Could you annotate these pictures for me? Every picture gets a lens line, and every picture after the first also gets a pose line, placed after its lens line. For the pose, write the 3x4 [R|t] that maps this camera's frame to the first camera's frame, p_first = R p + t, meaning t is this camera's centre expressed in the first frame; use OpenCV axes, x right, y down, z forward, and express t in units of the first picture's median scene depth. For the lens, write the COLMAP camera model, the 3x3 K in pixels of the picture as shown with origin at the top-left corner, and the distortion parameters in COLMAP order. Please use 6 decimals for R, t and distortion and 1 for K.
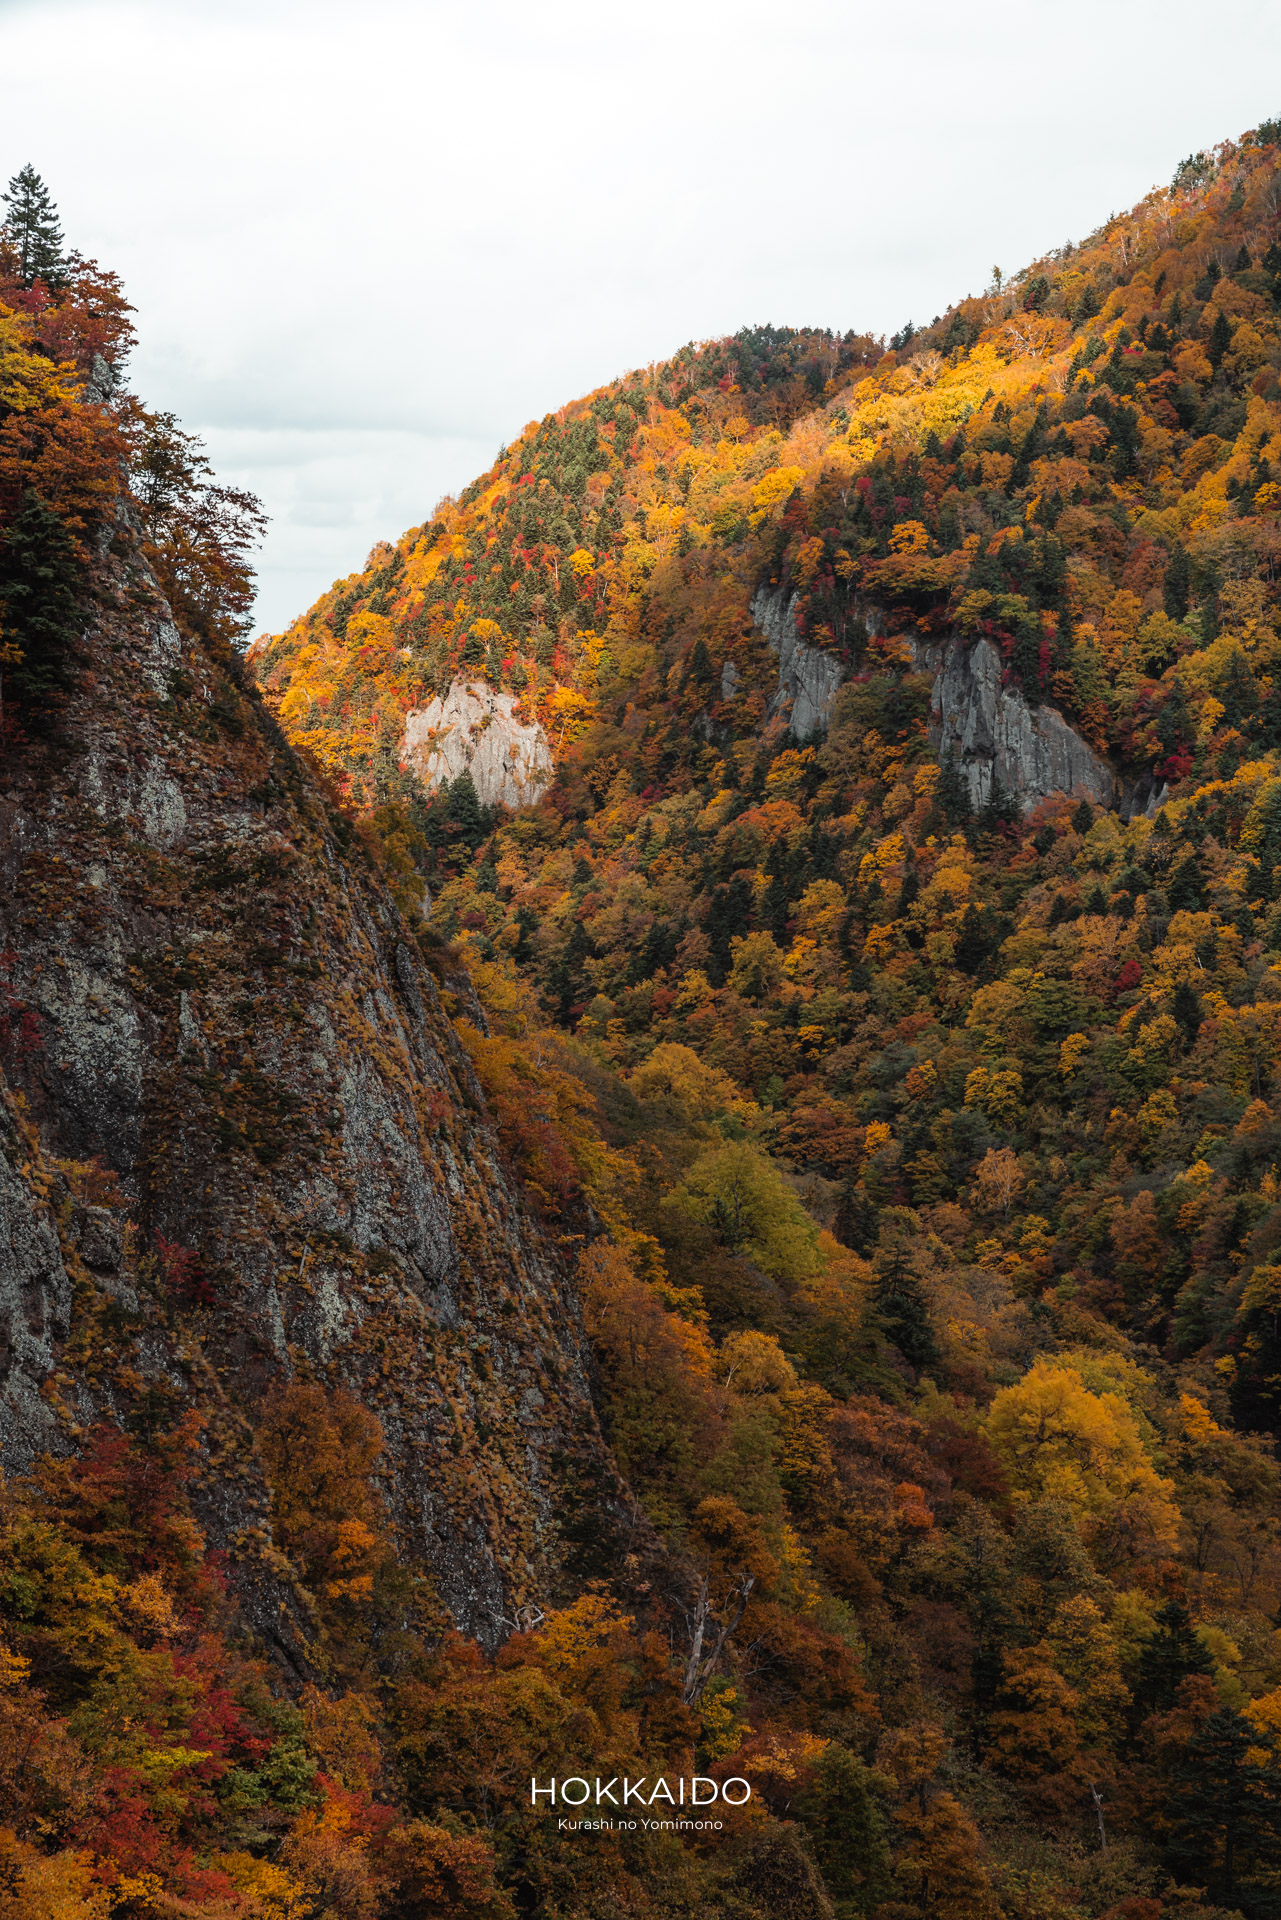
lens RADIAL K [[3723.3, 0, 647.1], [0, 3723.3, 971.6], [0, 0, 1]] dist [0.037518, 0.000000]
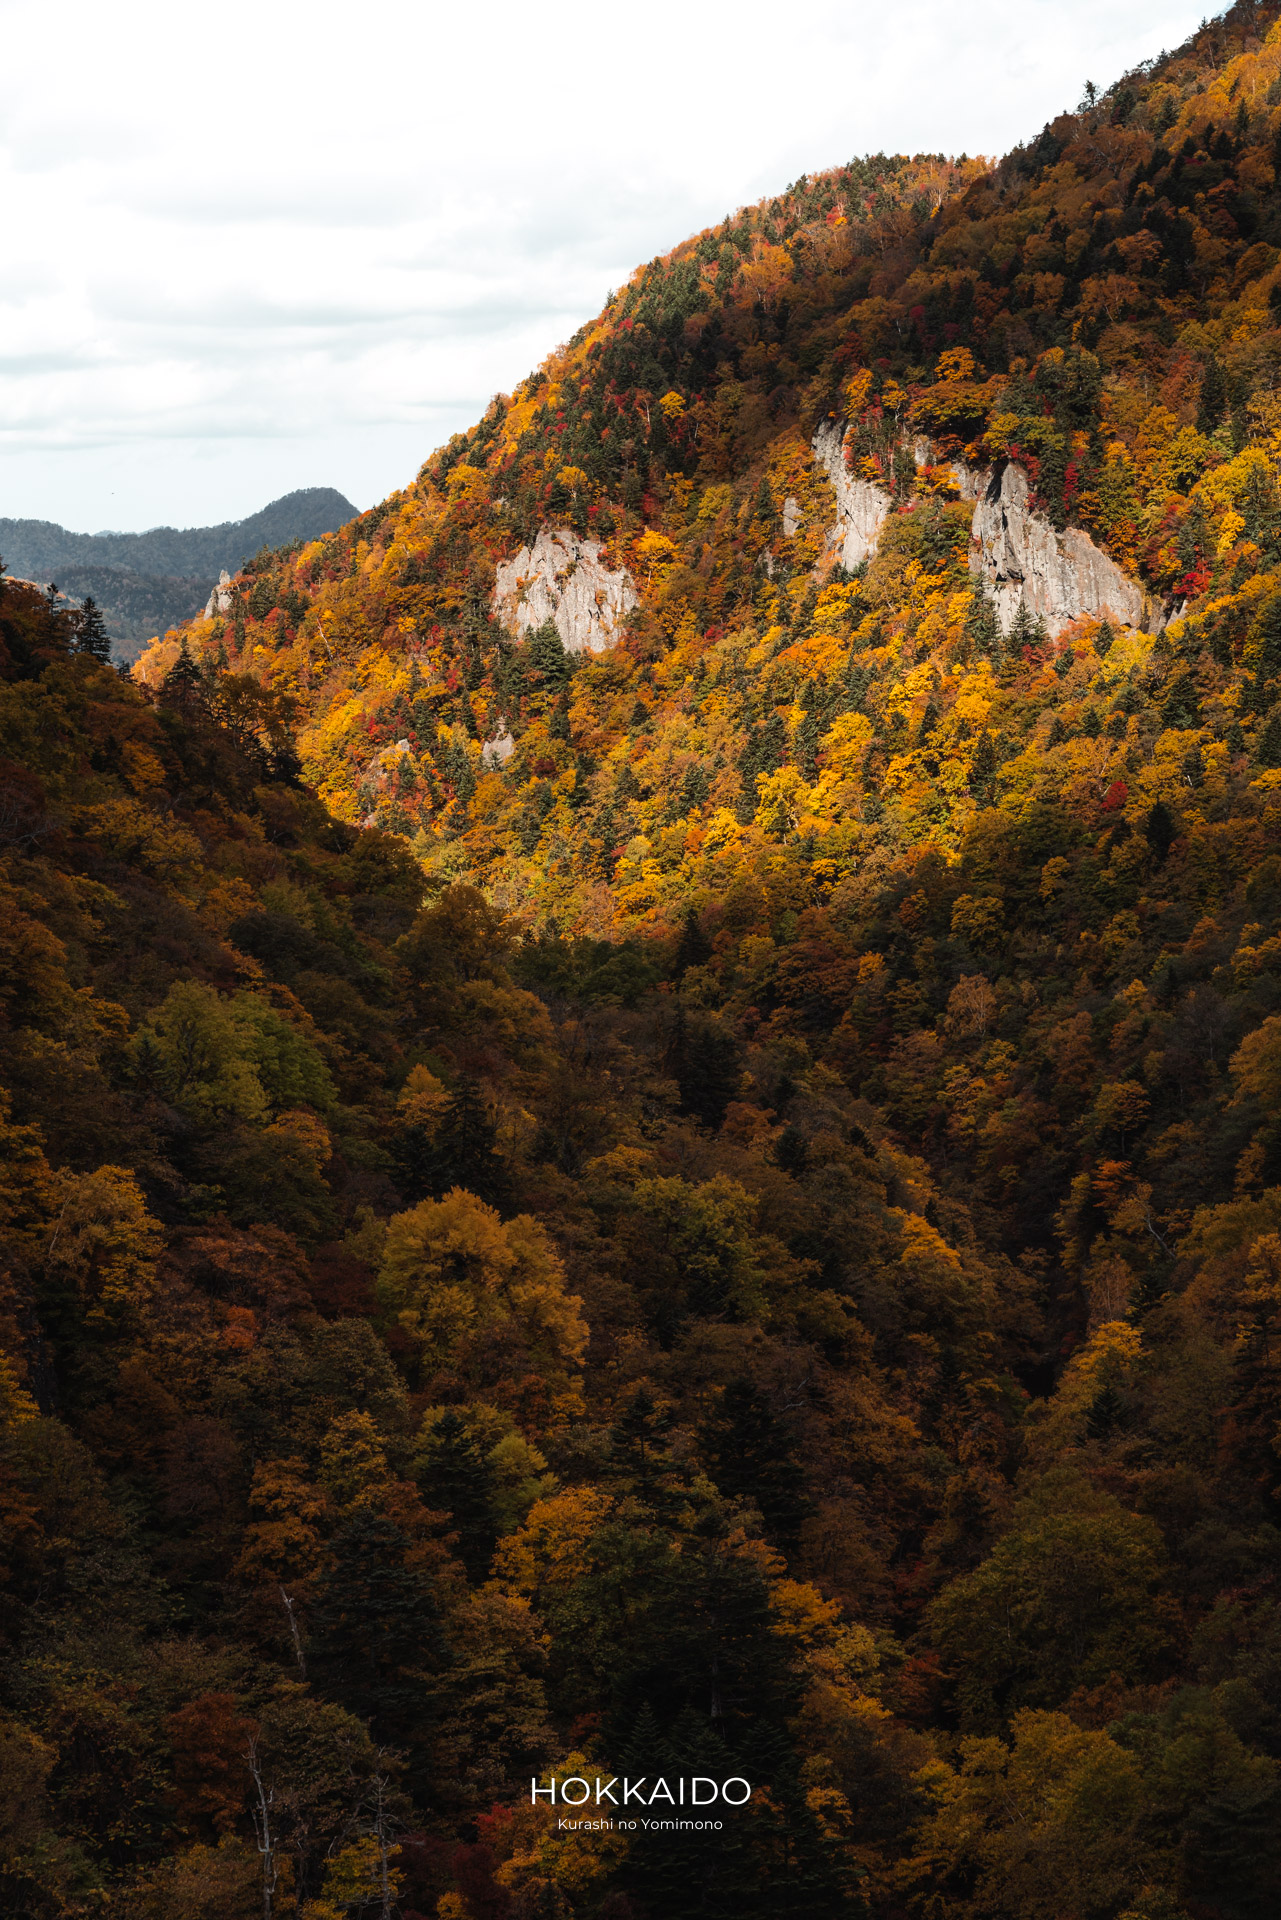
lens RADIAL K [[3723.3, 0, 634.1], [0, 3723.3, 957.8], [0, 0, 1]] dist [0.037518, 0.000000]
pose [[0.993910, -0.036760, -0.103883, 0.088282], [0.040762, 0.998496, 0.036667, 0.001981], [0.102378, -0.040678, 0.993913, -0.005237]]
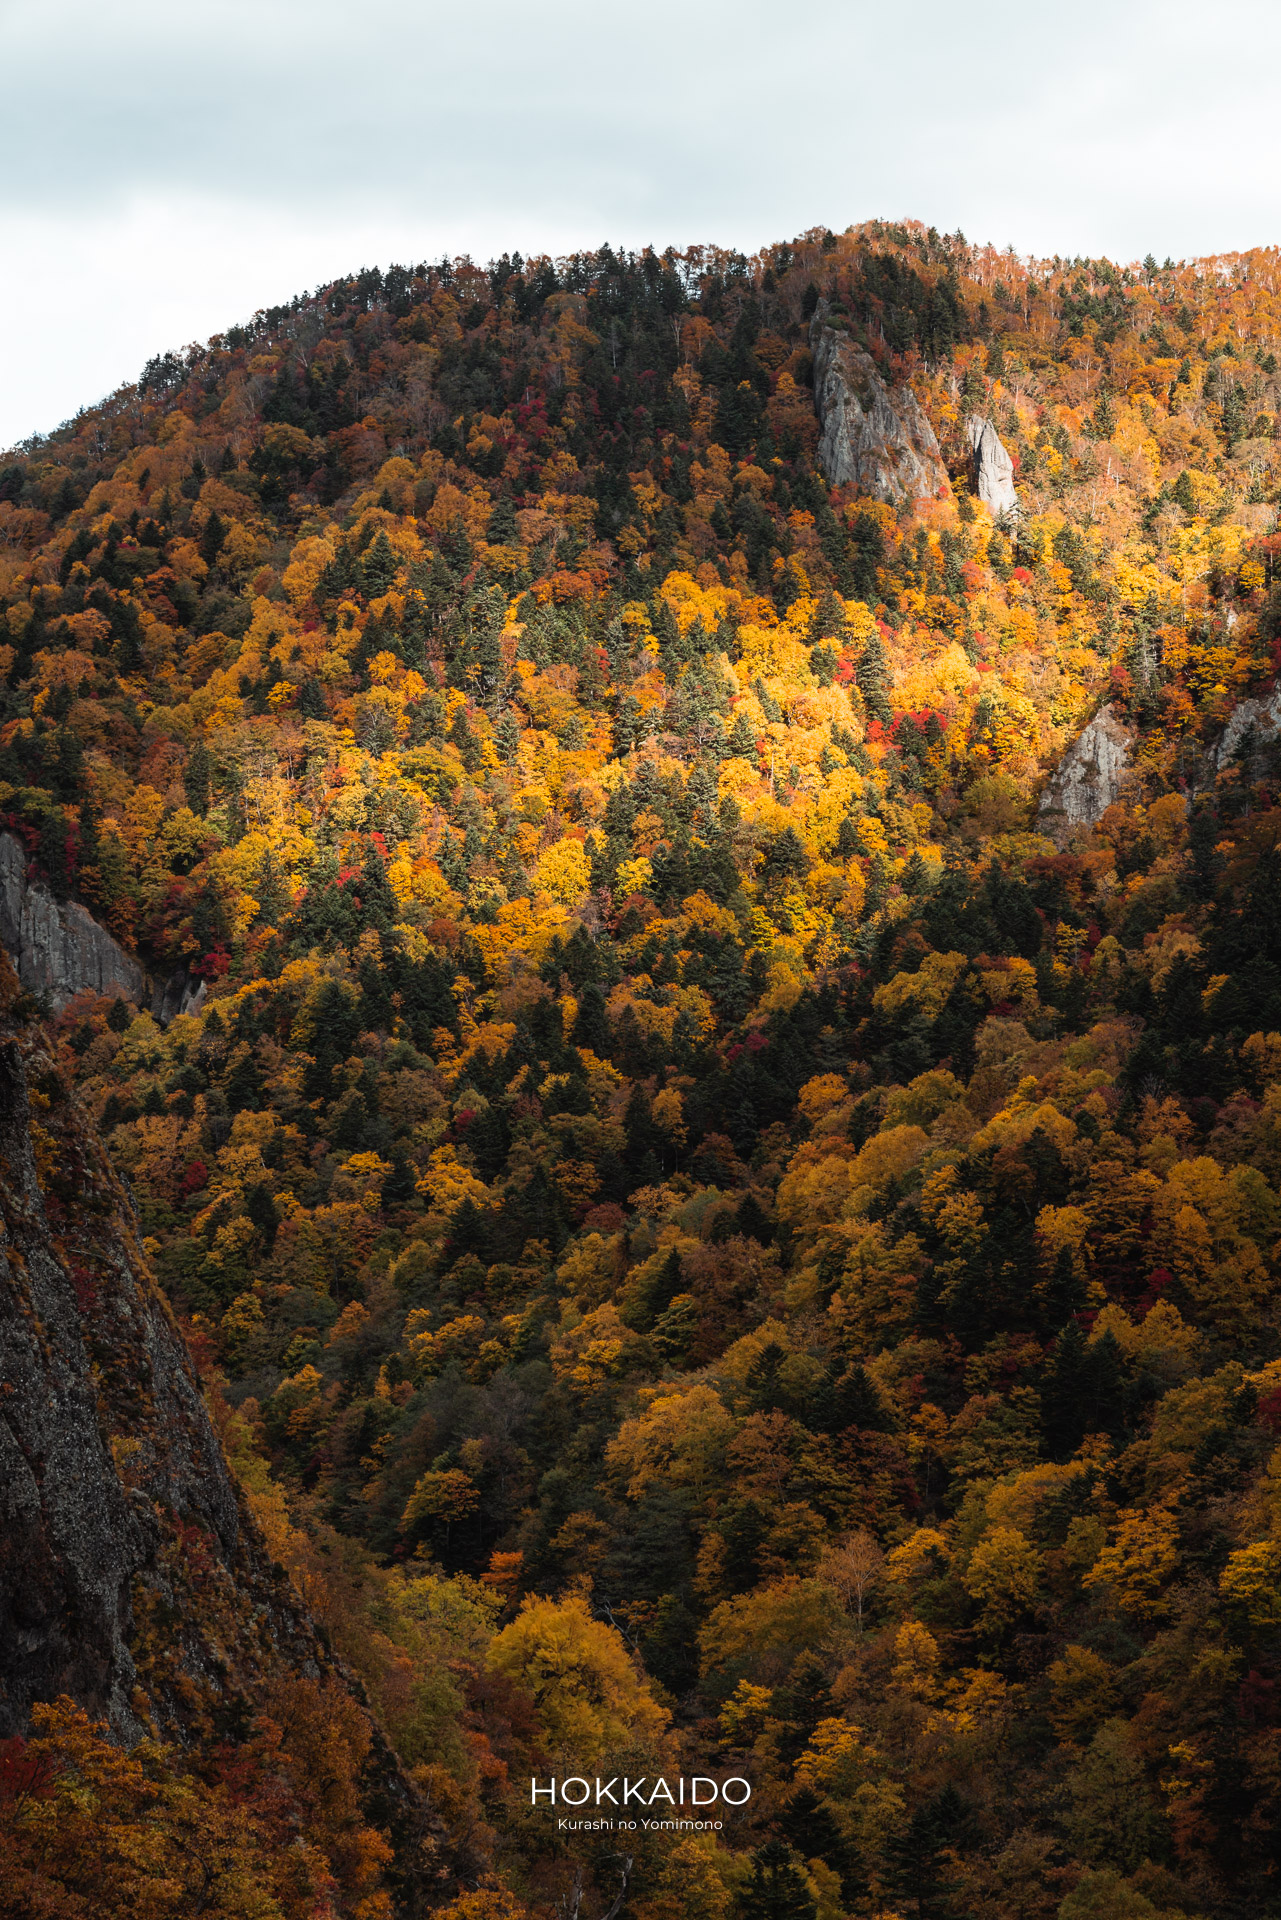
lens RADIAL K [[3723.3, 0, 647.2], [0, 3723.3, 953.5], [0, 0, 1]] dist [0.037518, 0.000000]
pose [[0.948988, 0.005641, 0.315261, -0.057653], [0.012146, 0.998444, -0.054427, -0.002428], [-0.315077, 0.055480, 0.947443, 0.023787]]
